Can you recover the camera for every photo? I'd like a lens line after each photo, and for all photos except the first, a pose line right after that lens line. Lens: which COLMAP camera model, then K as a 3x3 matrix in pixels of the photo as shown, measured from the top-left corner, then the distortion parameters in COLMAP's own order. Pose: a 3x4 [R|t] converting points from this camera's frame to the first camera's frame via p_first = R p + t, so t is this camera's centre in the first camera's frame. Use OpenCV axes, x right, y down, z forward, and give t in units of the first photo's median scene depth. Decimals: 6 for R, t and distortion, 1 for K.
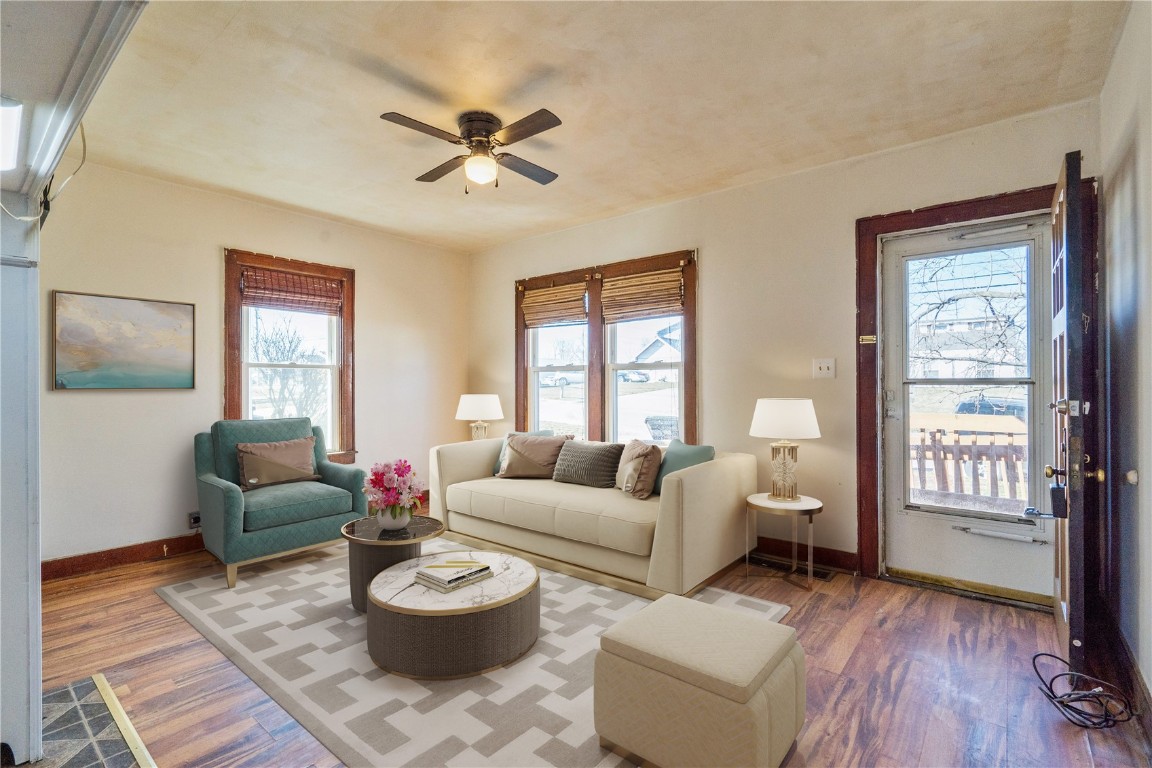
lens RADIAL K [[529.0, 0, 577.6], [0, 529.0, 379.7], [0, 0, 1]] dist [-0.002306, 0.000342]
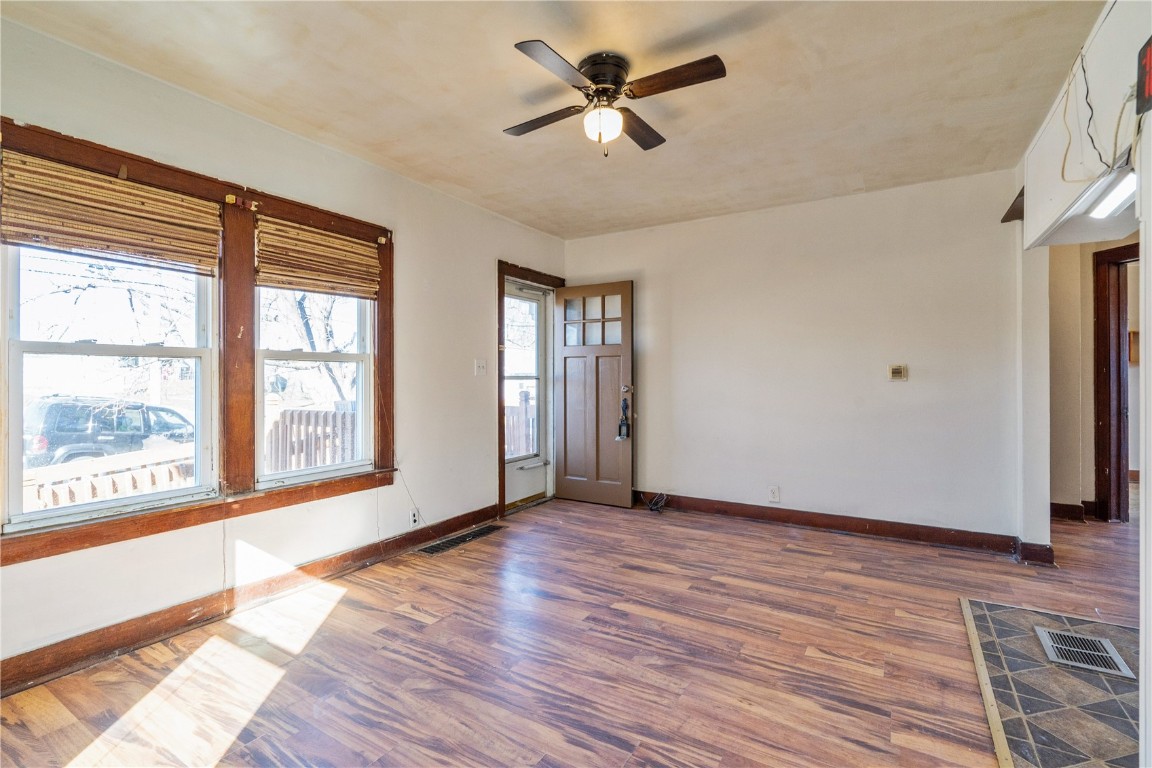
lens RADIAL K [[529.0, 0, 577.6], [0, 529.0, 379.7], [0, 0, 1]] dist [-0.002306, 0.000342]
pose [[-0.132857, 0.002046, 0.991133, -0.701623], [-0.000491, 0.999998, -0.002130, 0.008850], [-0.991135, -0.000770, -0.132856, 0.797645]]
